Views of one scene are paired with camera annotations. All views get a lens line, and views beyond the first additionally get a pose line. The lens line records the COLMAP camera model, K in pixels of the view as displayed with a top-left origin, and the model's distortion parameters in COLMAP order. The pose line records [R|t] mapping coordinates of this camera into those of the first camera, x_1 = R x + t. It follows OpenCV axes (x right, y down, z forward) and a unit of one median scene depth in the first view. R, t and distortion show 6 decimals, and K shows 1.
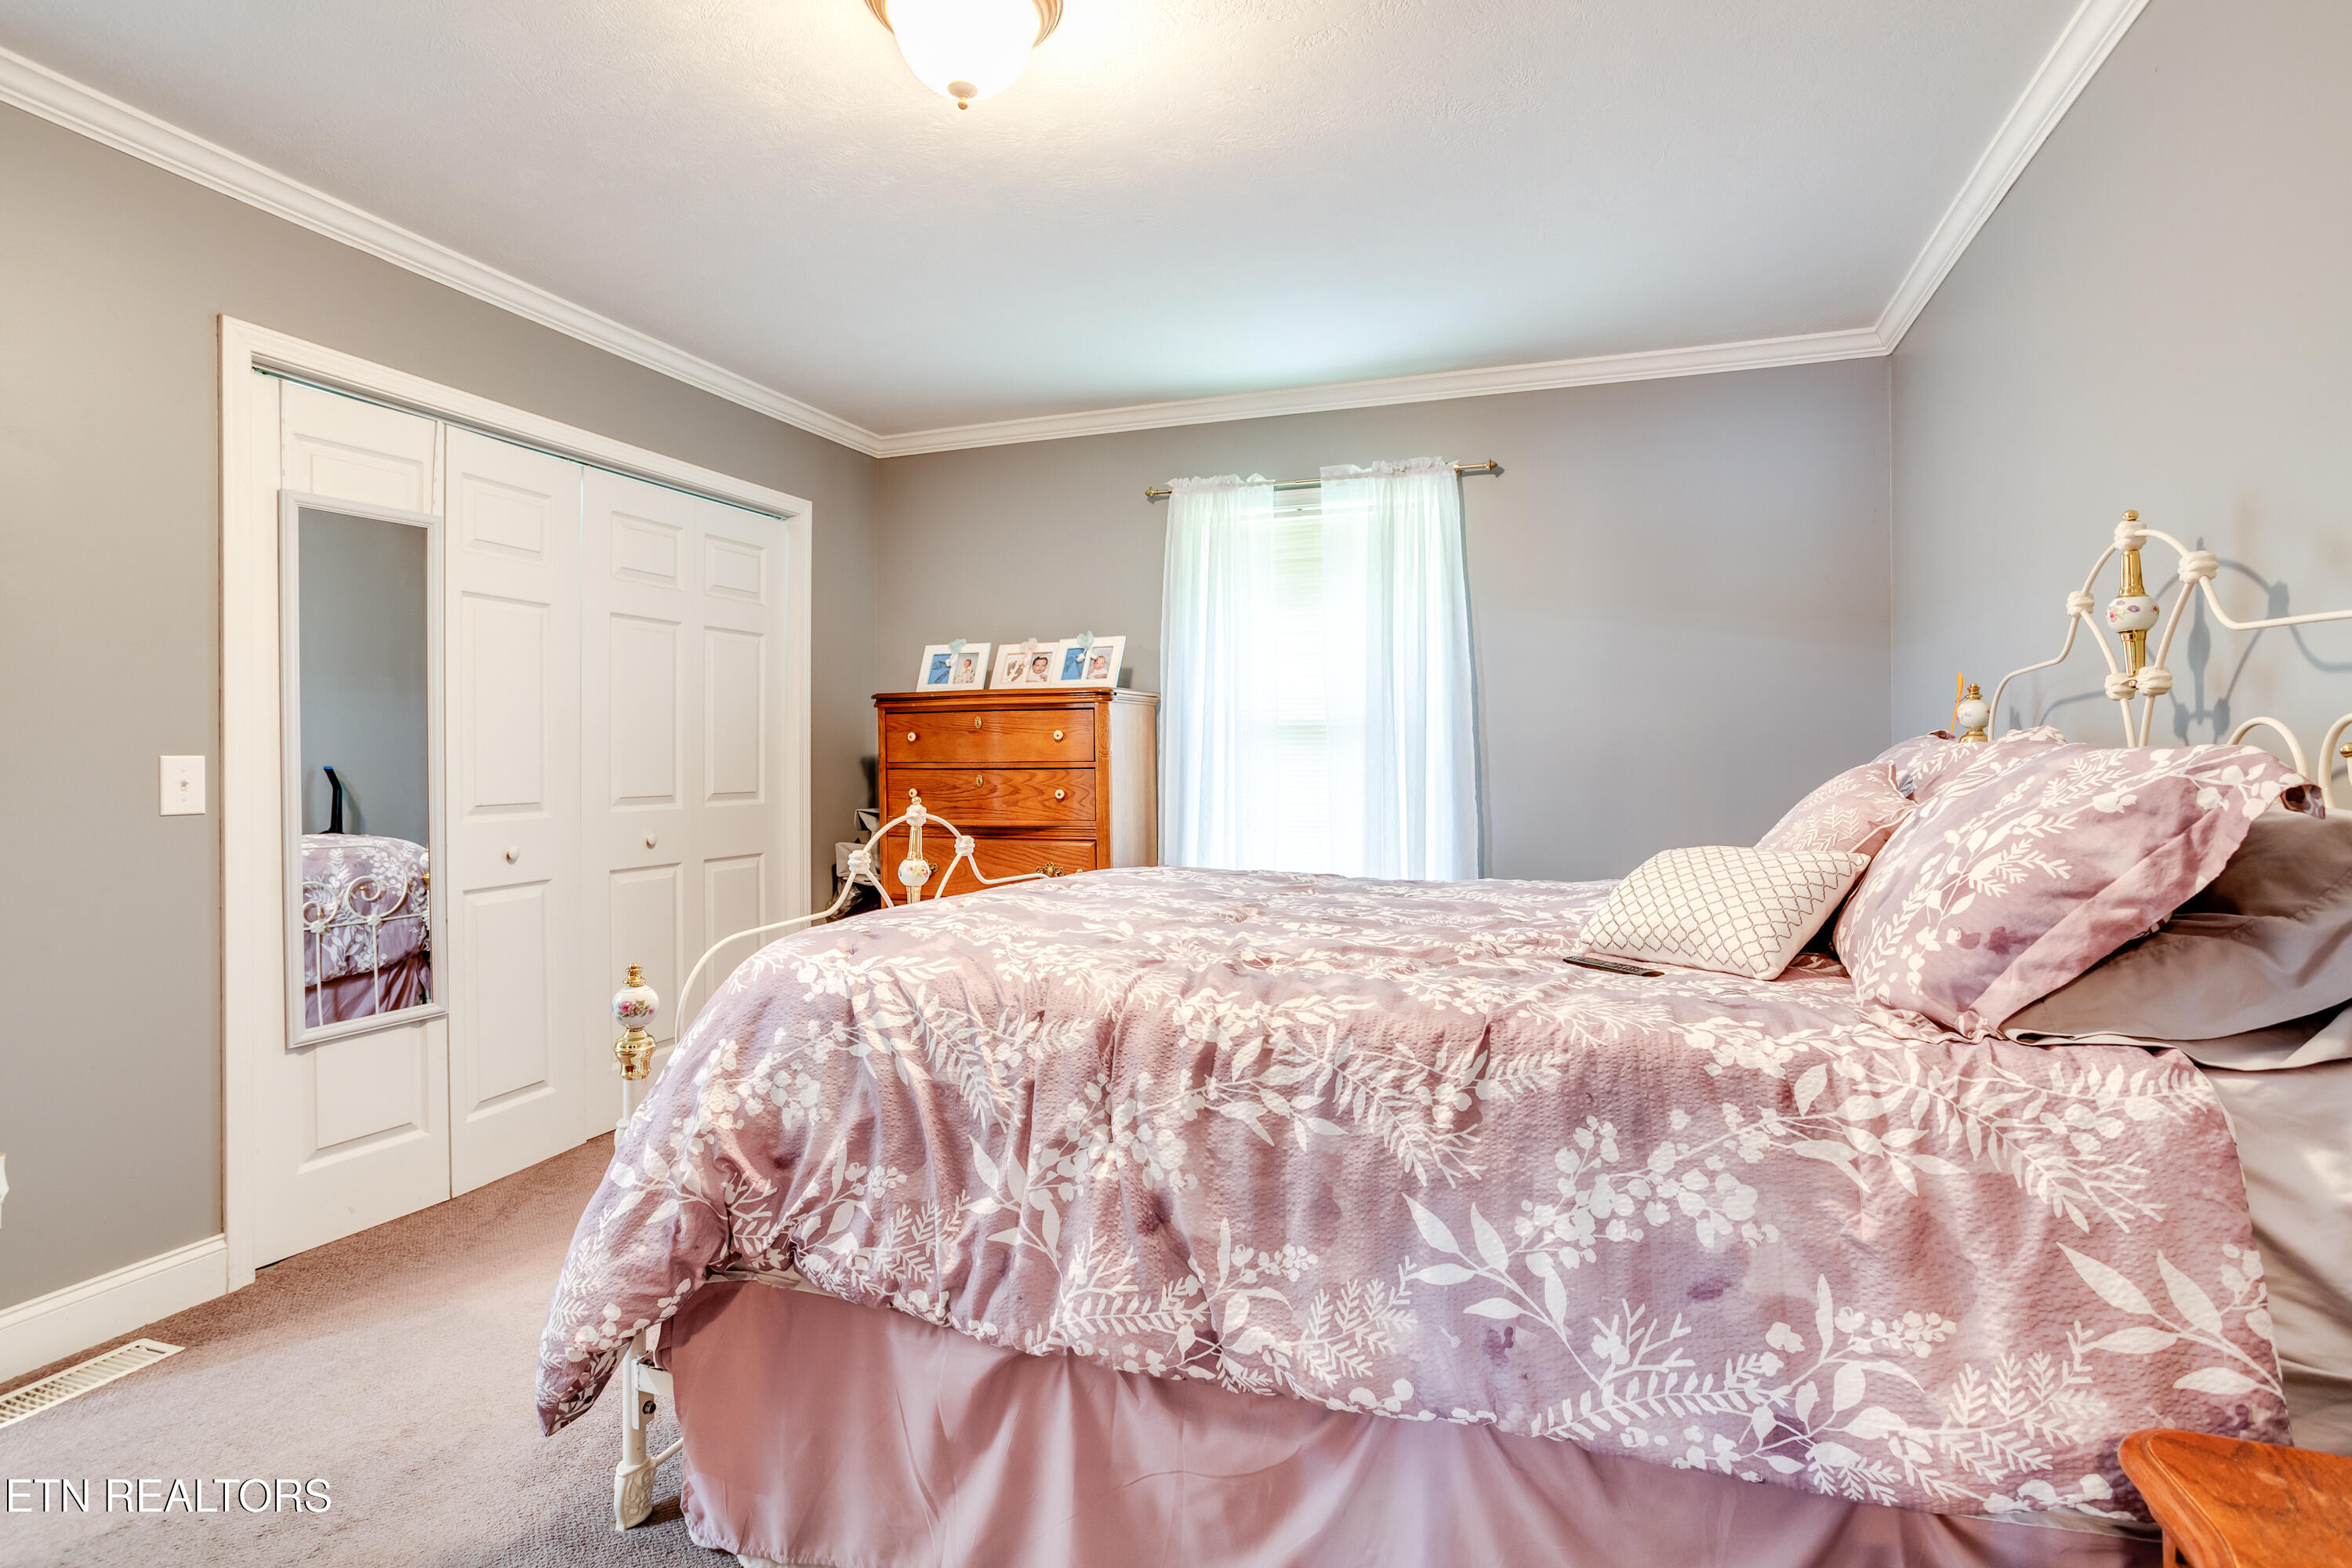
lens RADIAL K [[1122.8, 0, 1176.0], [0, 1122.8, 784.0], [0, 0, 1]] dist [-0.053775, 0.028460]
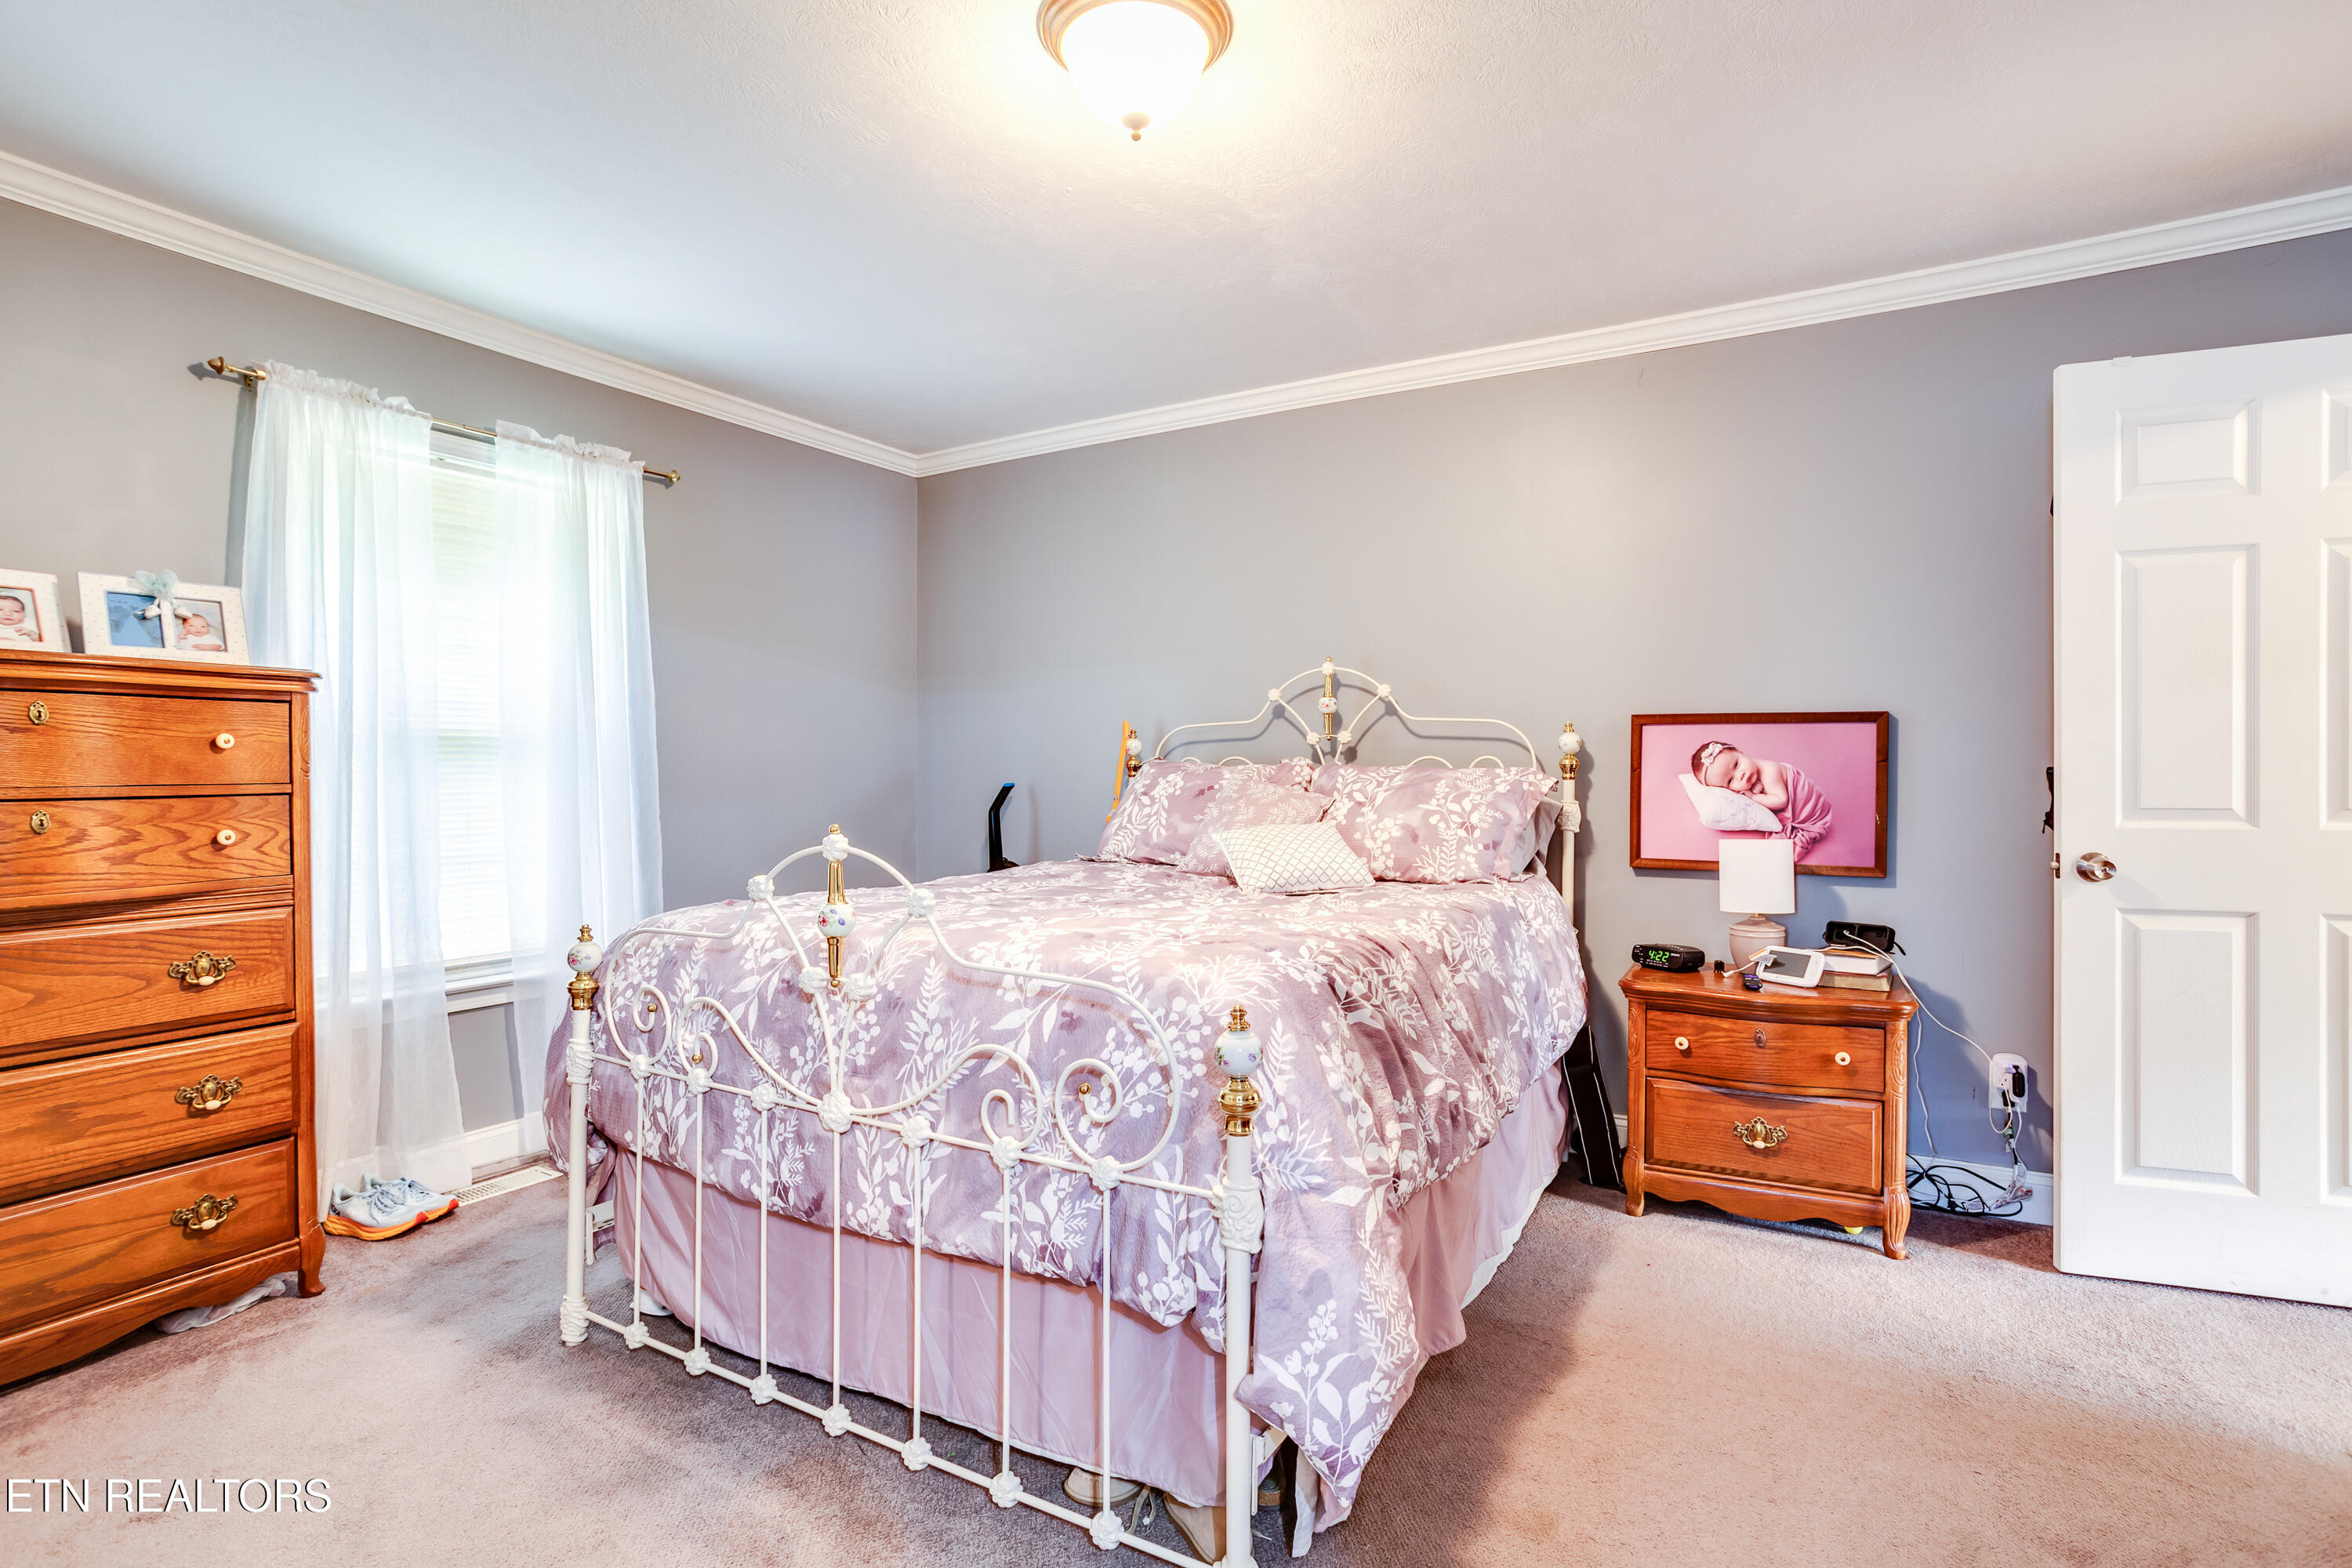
lens RADIAL K [[1186.7, 0, 1176.0], [0, 1186.7, 784.0], [0, 0, 1]] dist [-0.063656, 0.036181]
pose [[0.179796, -0.010576, 0.983647, -1.527480], [0.025878, 0.999647, 0.006018, -0.025599], [-0.983364, 0.024372, 0.180006, 0.905781]]
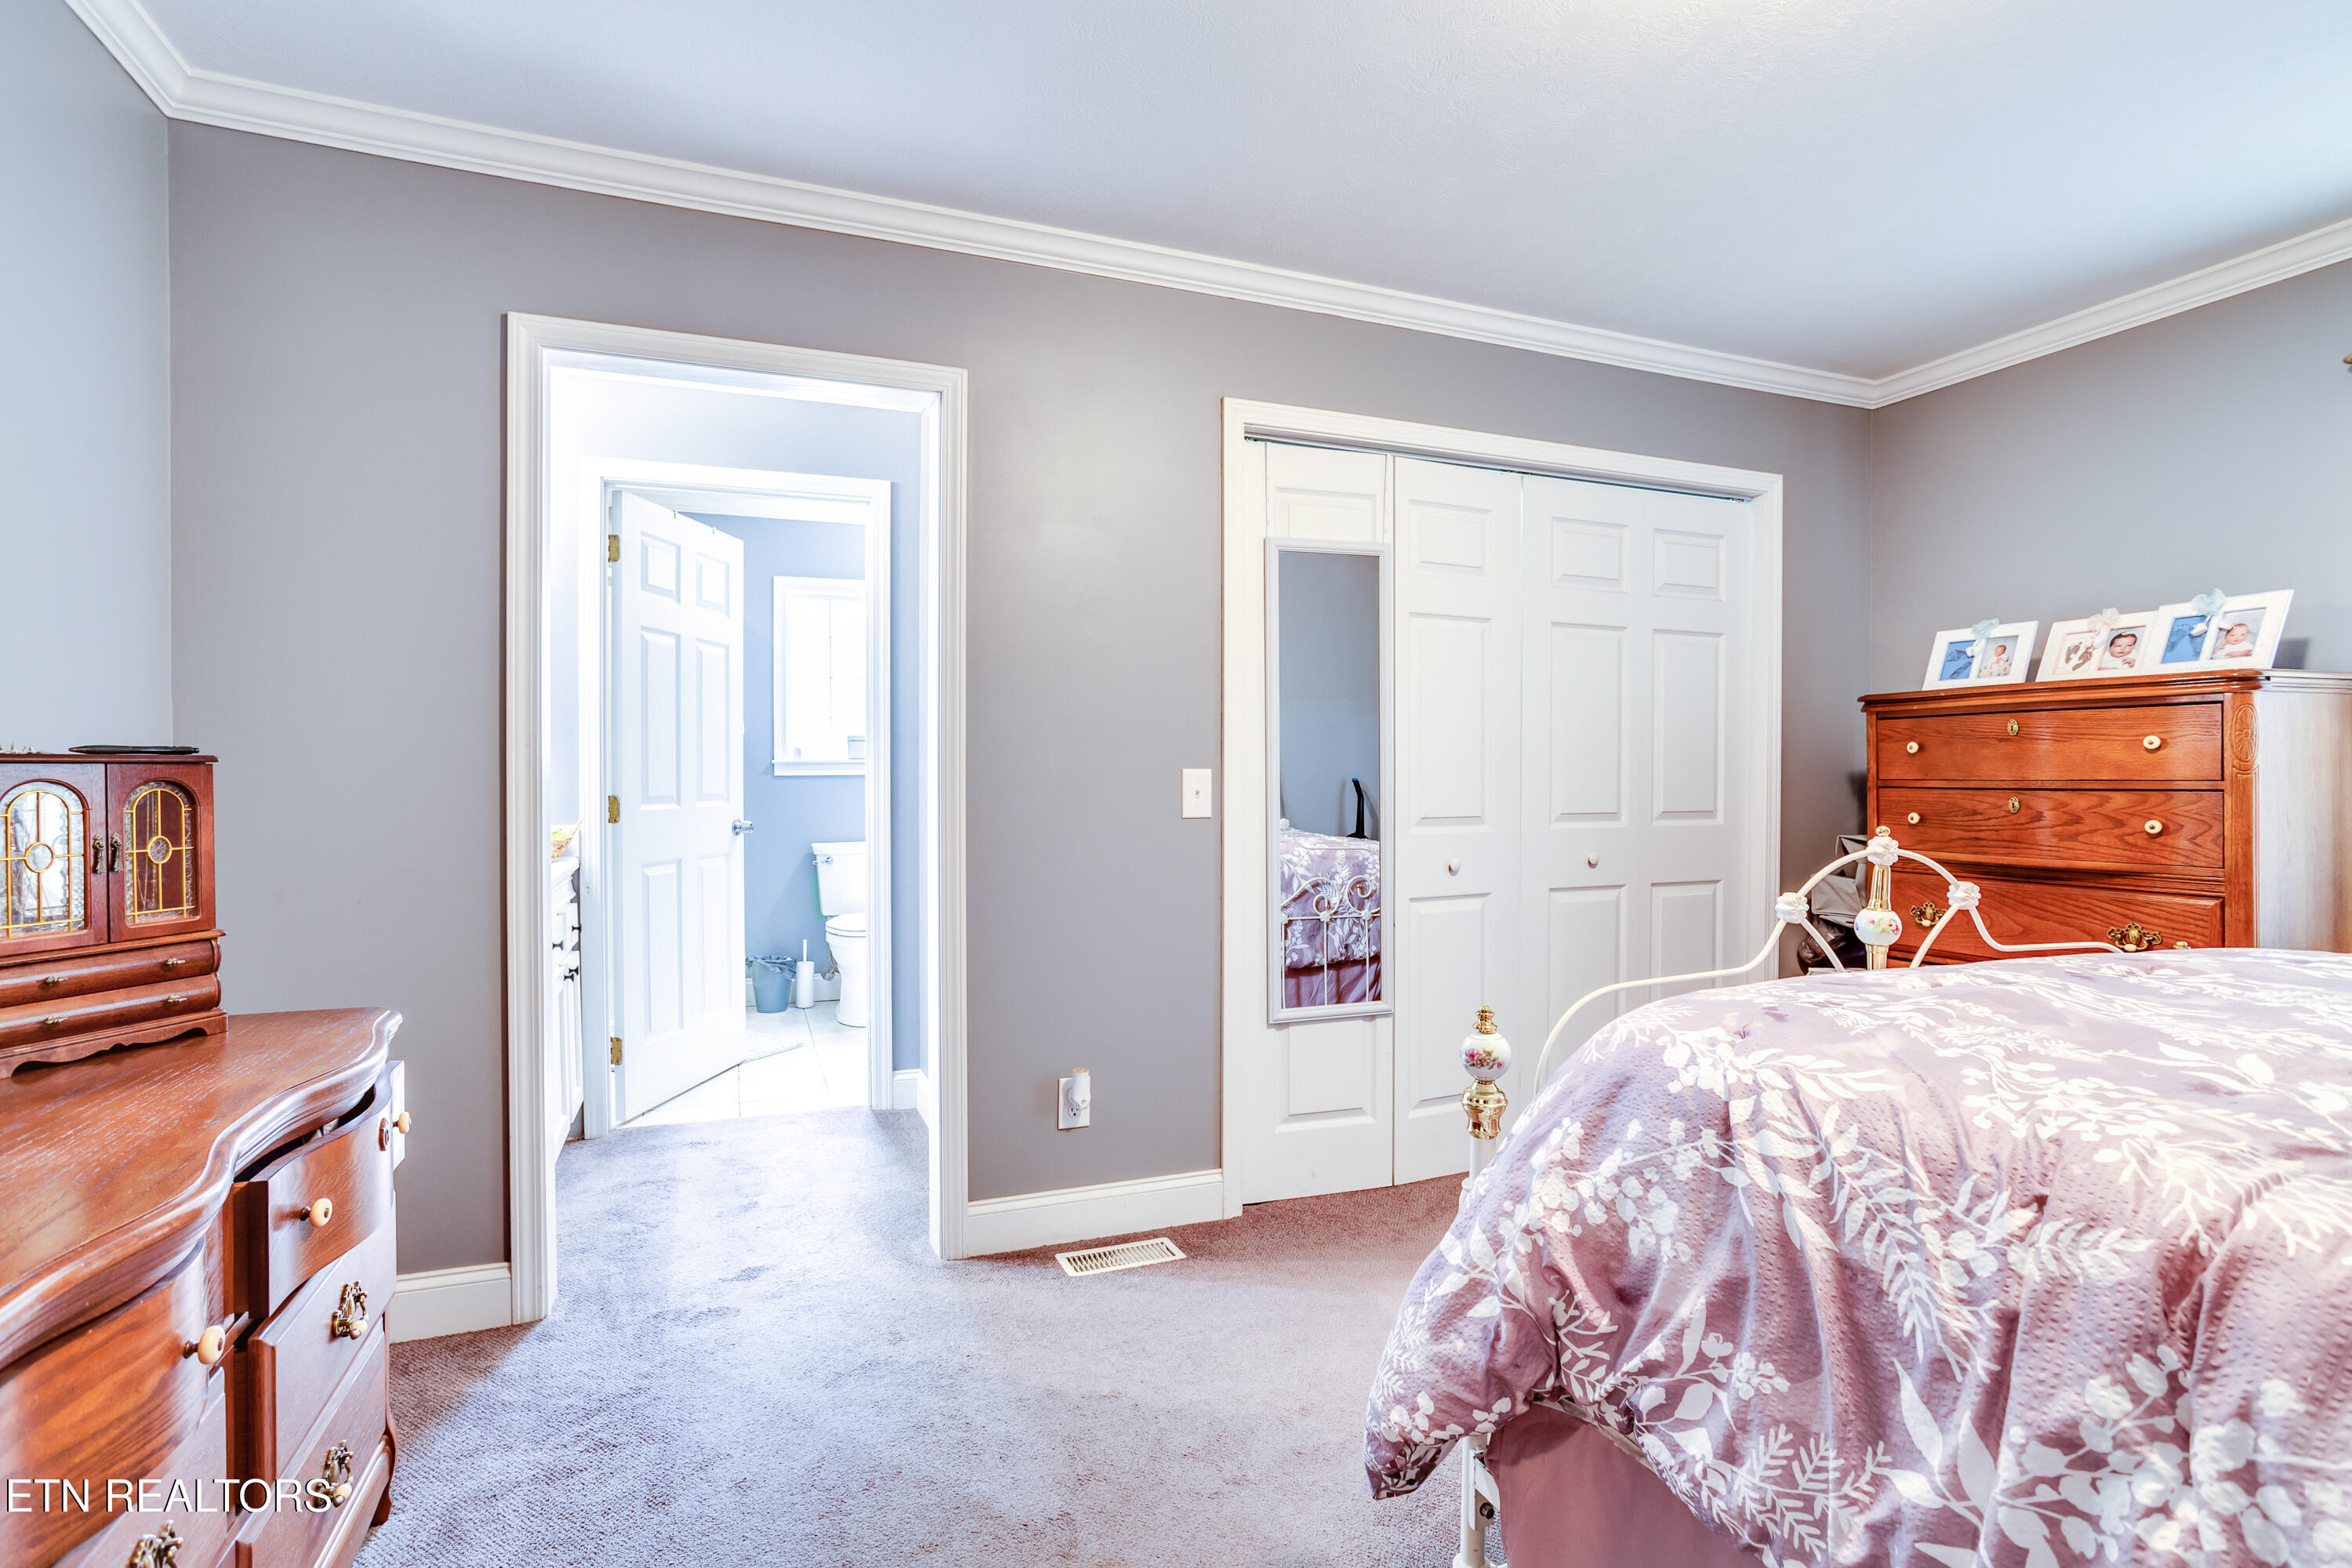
lens RADIAL K [[1122.8, 0, 1176.0], [0, 1122.8, 784.0], [0, 0, 1]] dist [-0.053775, 0.028460]
pose [[0.661905, 0.010736, -0.749511, 0.009159], [-0.021059, 0.999769, -0.004277, -0.004734], [0.749292, 0.018615, 0.661978, 0.228815]]
